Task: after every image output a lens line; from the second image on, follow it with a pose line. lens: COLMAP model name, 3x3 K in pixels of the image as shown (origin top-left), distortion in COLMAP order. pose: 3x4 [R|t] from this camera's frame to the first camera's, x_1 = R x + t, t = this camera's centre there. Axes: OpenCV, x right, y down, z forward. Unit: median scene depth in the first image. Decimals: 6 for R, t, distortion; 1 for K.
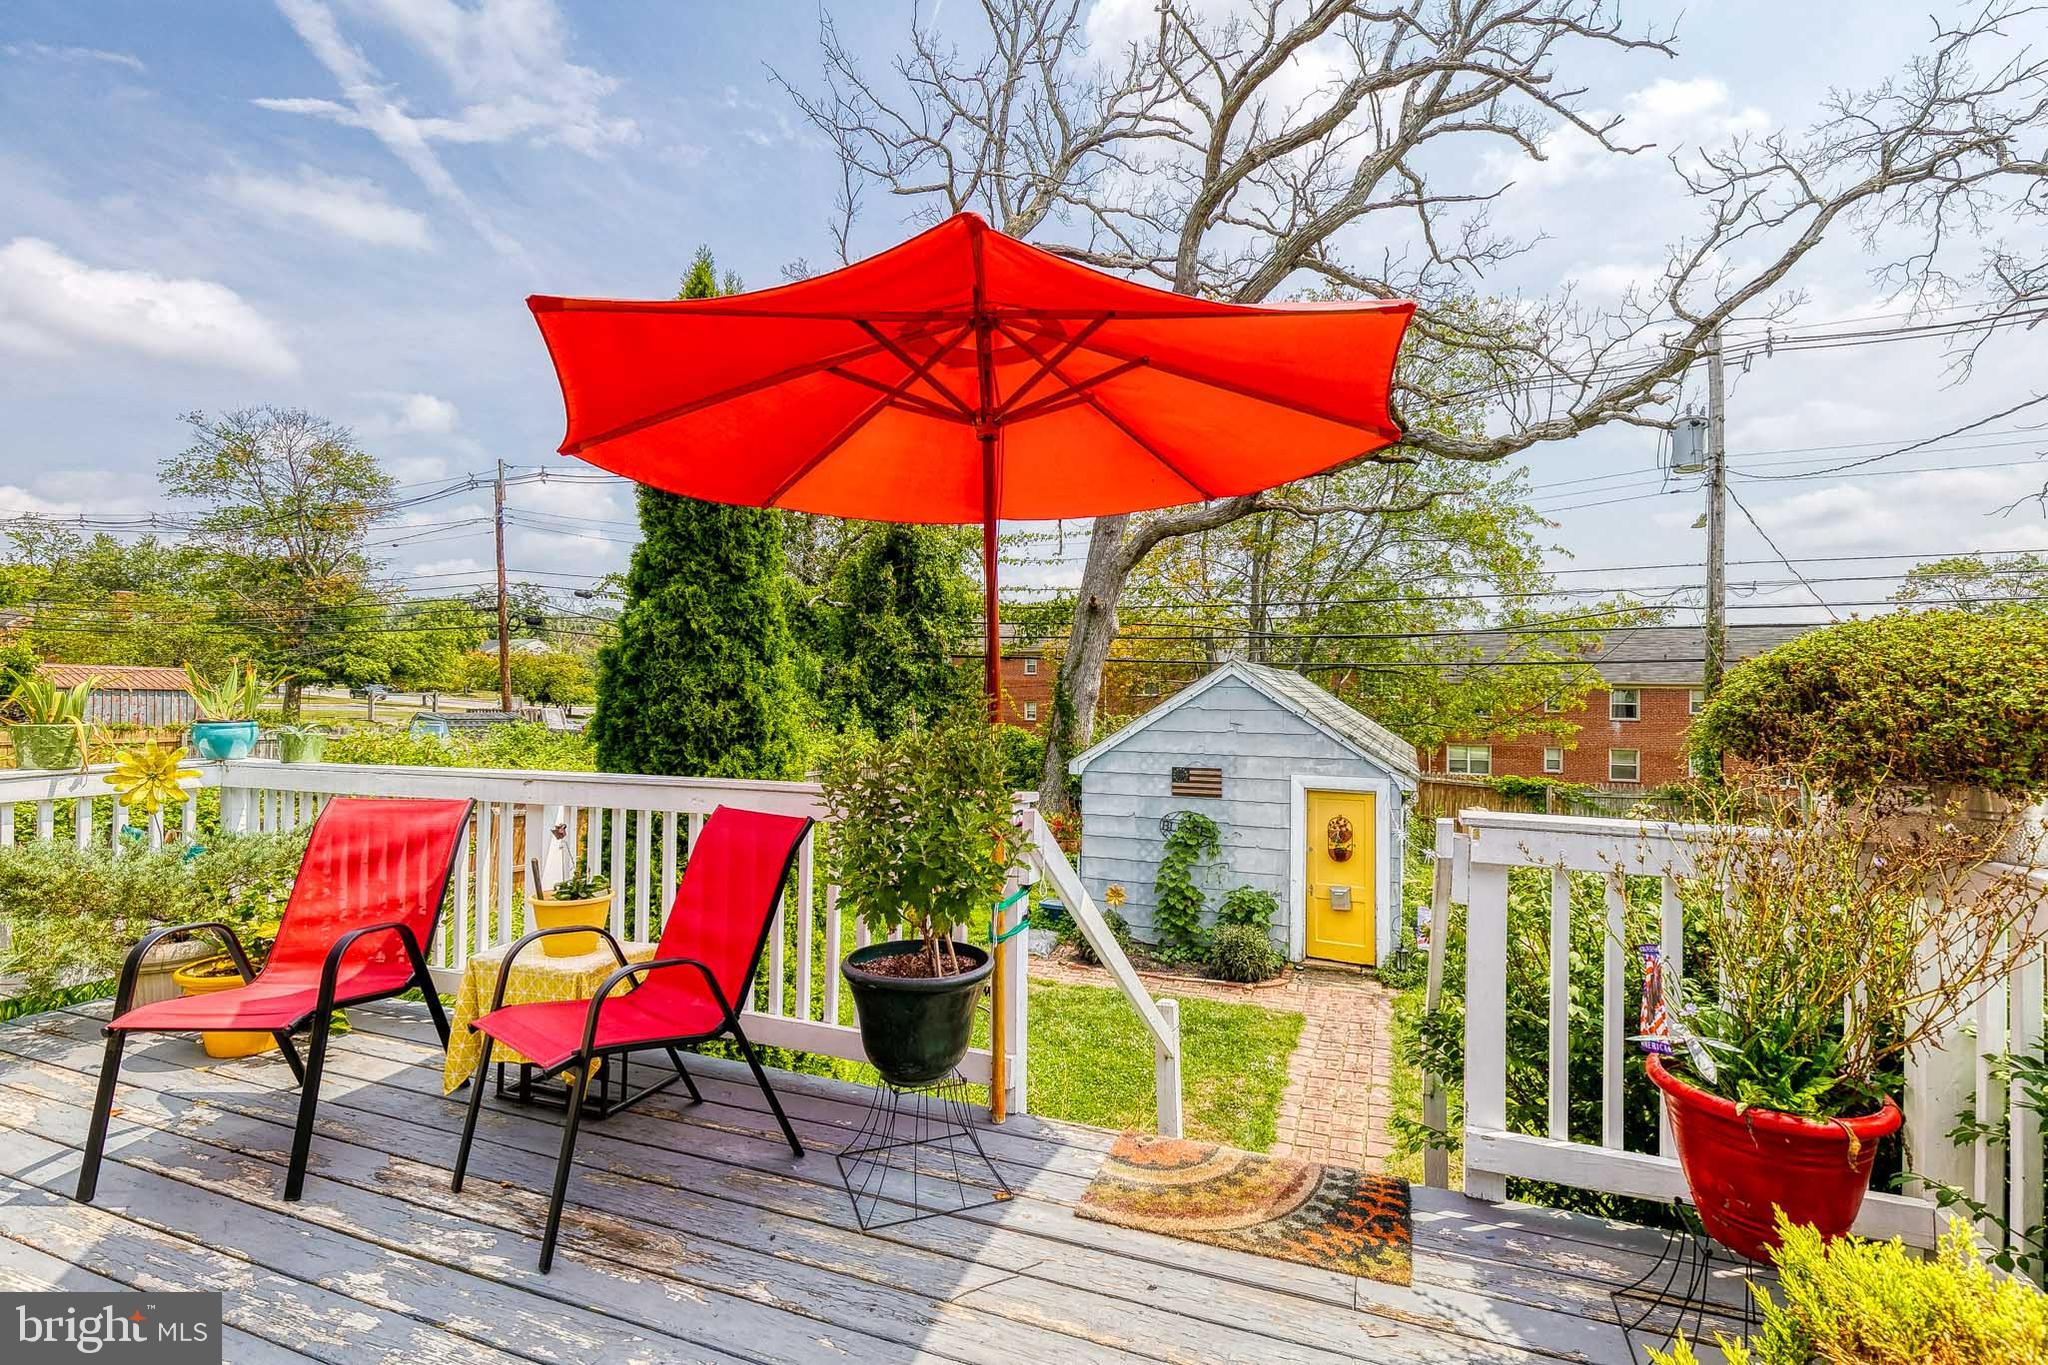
lens RADIAL K [[933.0, 0, 1041.1], [0, 933.0, 690.5], [0, 0, 1]] dist [0.004889, -0.000419]
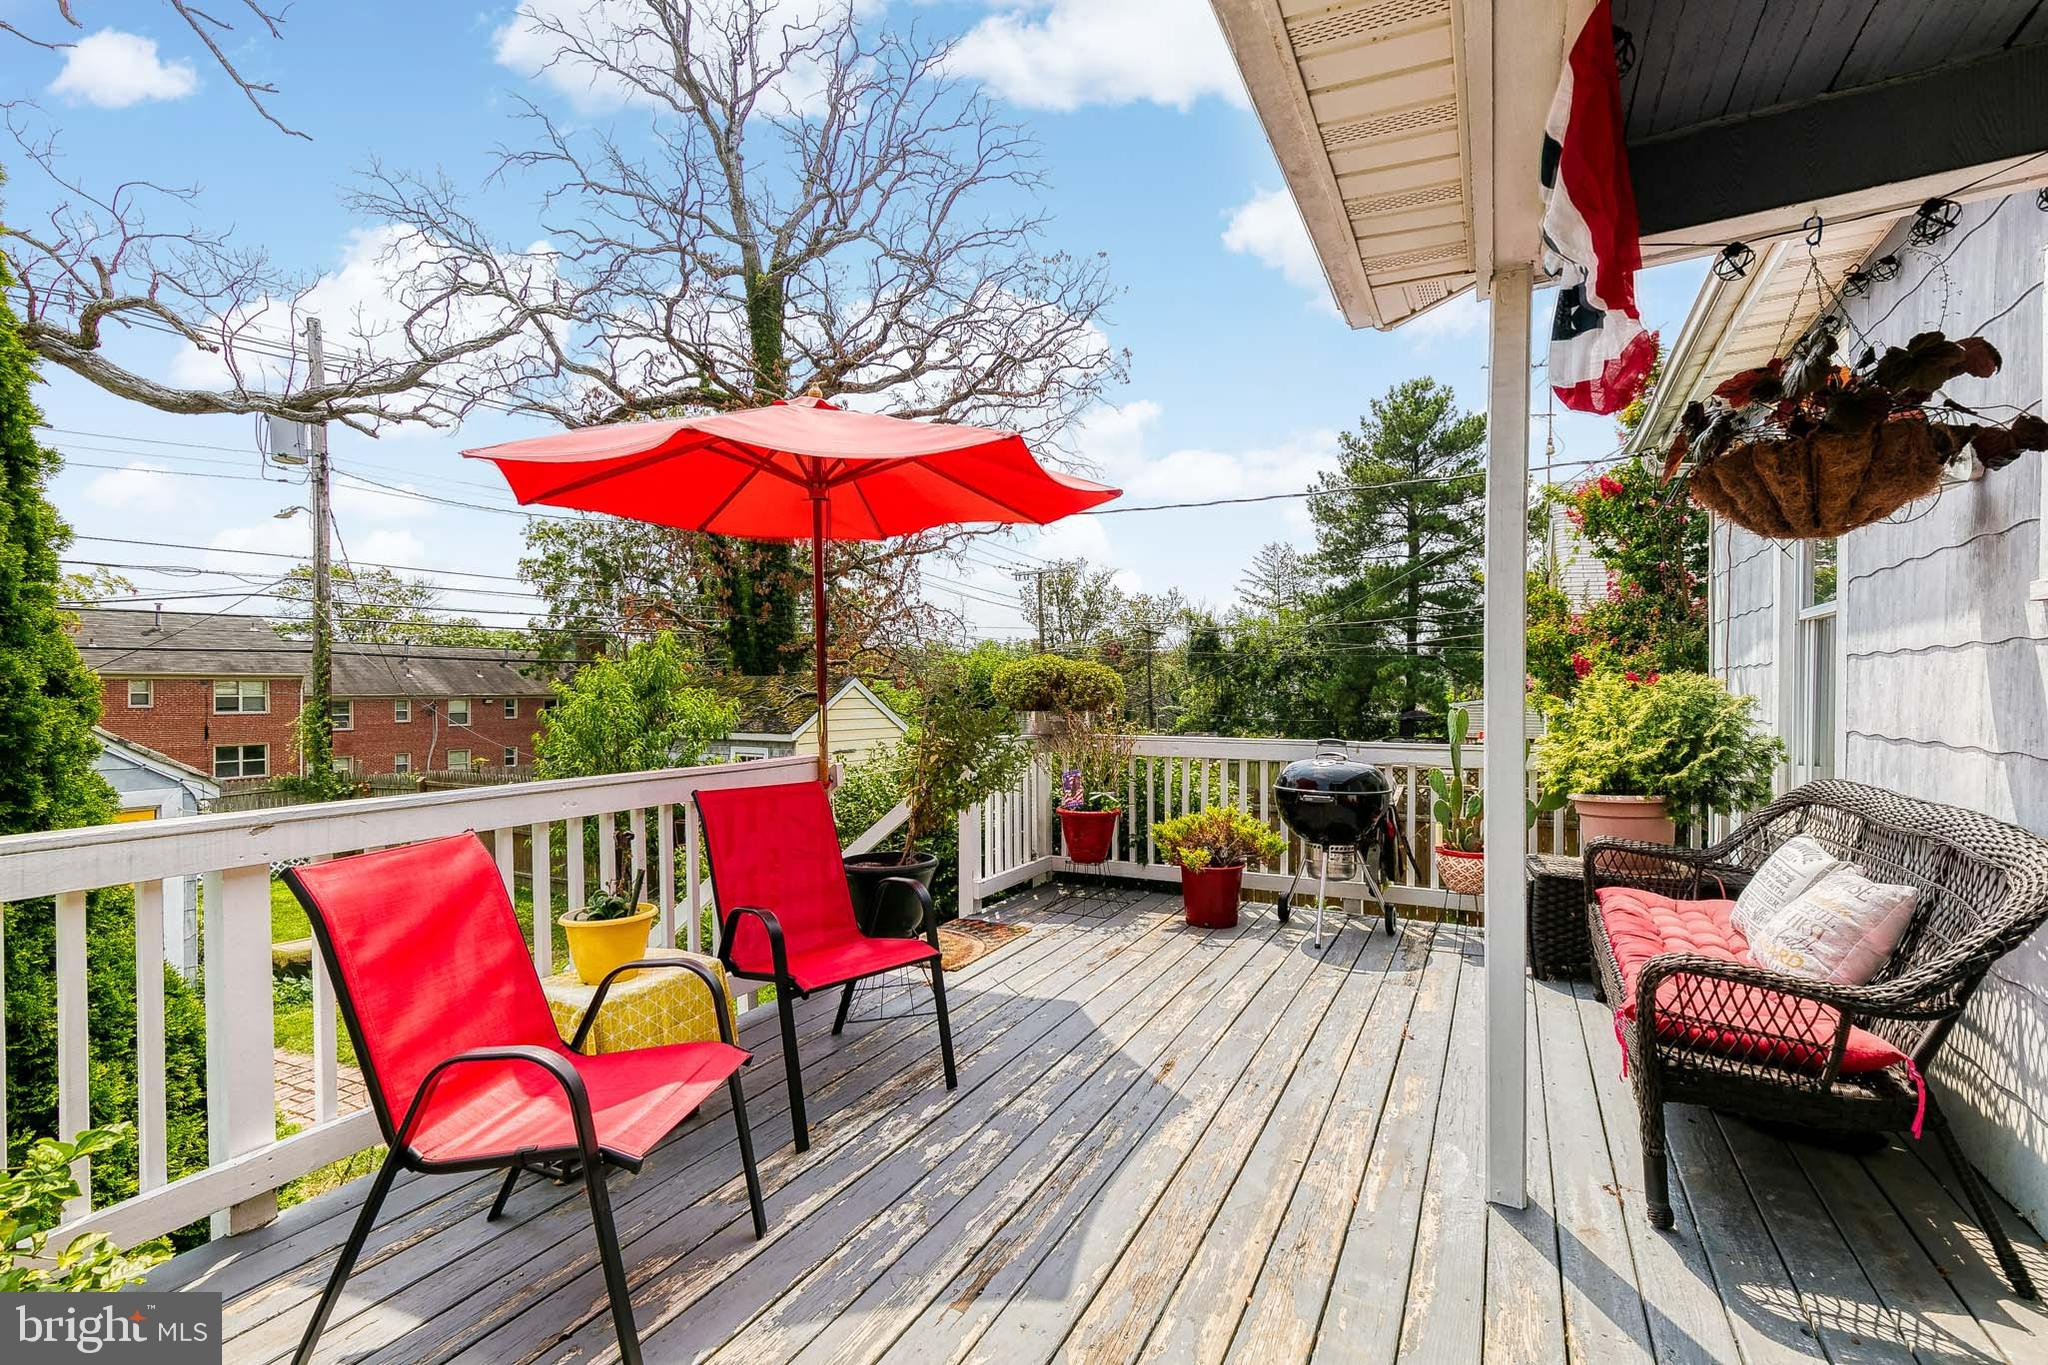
lens RADIAL K [[921.2, 0, 1071.3], [0, 921.2, 688.1], [0, 0, 1]] dist [0.001497, 0.000067]
pose [[0.077953, -0.011996, 0.996885, -0.355778], [0.003577, 0.999925, 0.011753, -0.000921], [-0.996951, 0.002649, 0.077990, 0.132534]]
